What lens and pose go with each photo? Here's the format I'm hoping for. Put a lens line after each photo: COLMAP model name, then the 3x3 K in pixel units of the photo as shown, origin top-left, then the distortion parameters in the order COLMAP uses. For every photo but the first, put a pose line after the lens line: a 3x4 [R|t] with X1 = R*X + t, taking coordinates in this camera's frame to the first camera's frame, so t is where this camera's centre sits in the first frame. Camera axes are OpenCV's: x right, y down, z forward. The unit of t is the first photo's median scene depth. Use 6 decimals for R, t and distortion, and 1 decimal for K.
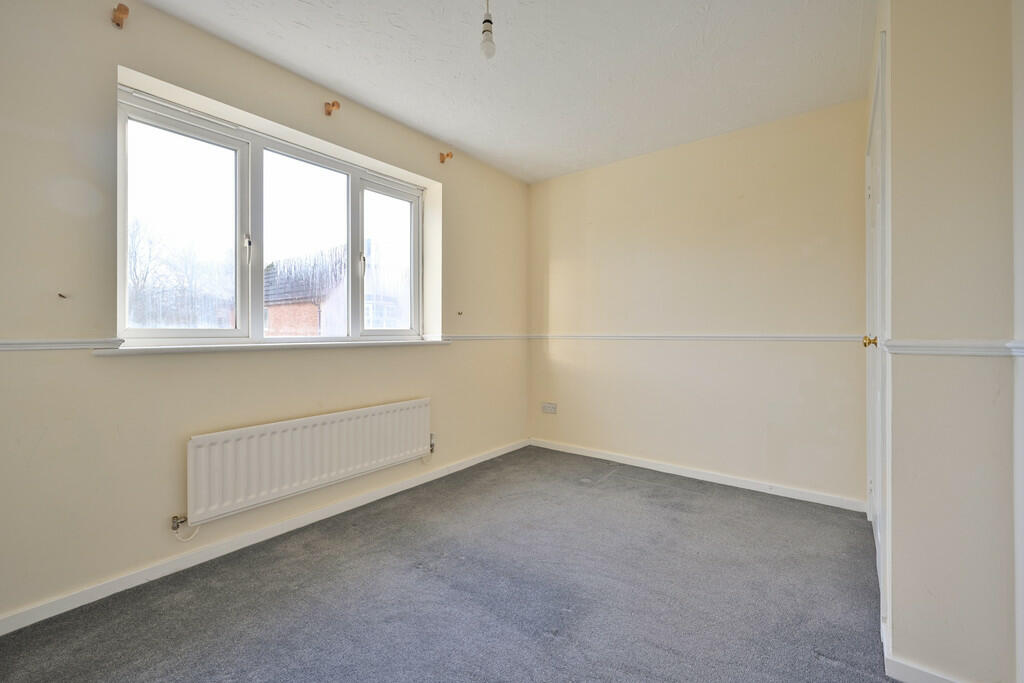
lens RADIAL K [[433.0, 0, 507.0], [0, 433.0, 334.2], [0, 0, 1]] dist [0.000802, -0.000021]
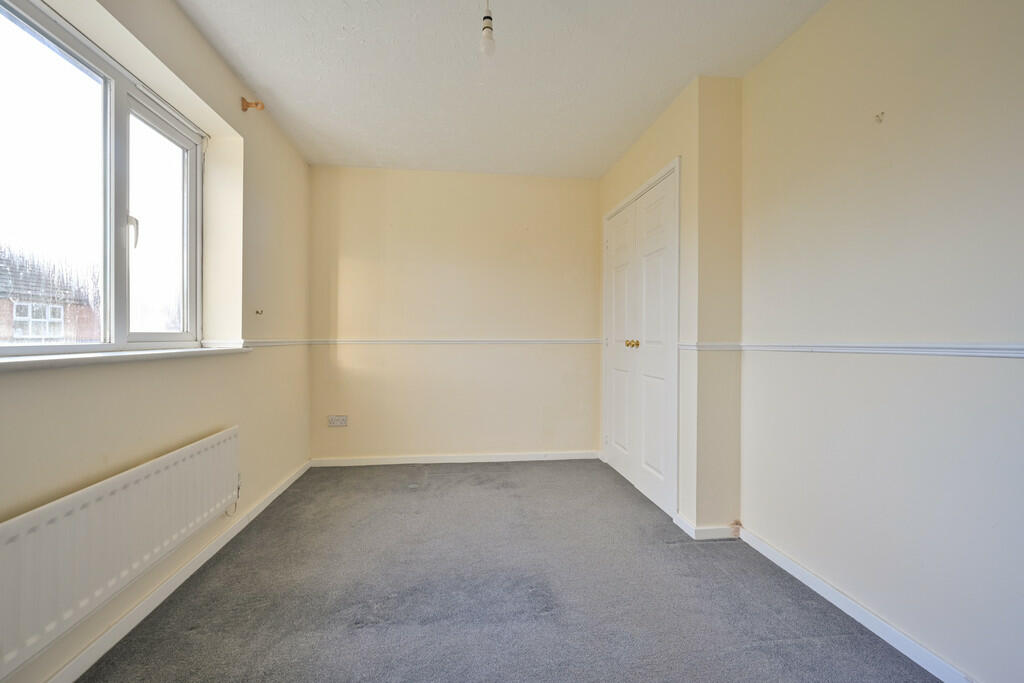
lens RADIAL K [[433.0, 0, 507.6], [0, 433.0, 341.2], [0, 0, 1]] dist [0.000802, -0.000021]
pose [[0.701844, -0.005572, 0.712308, -0.367713], [0.000812, 0.999975, 0.007023, -0.001708], [-0.712330, -0.004350, 0.701831, 0.147023]]
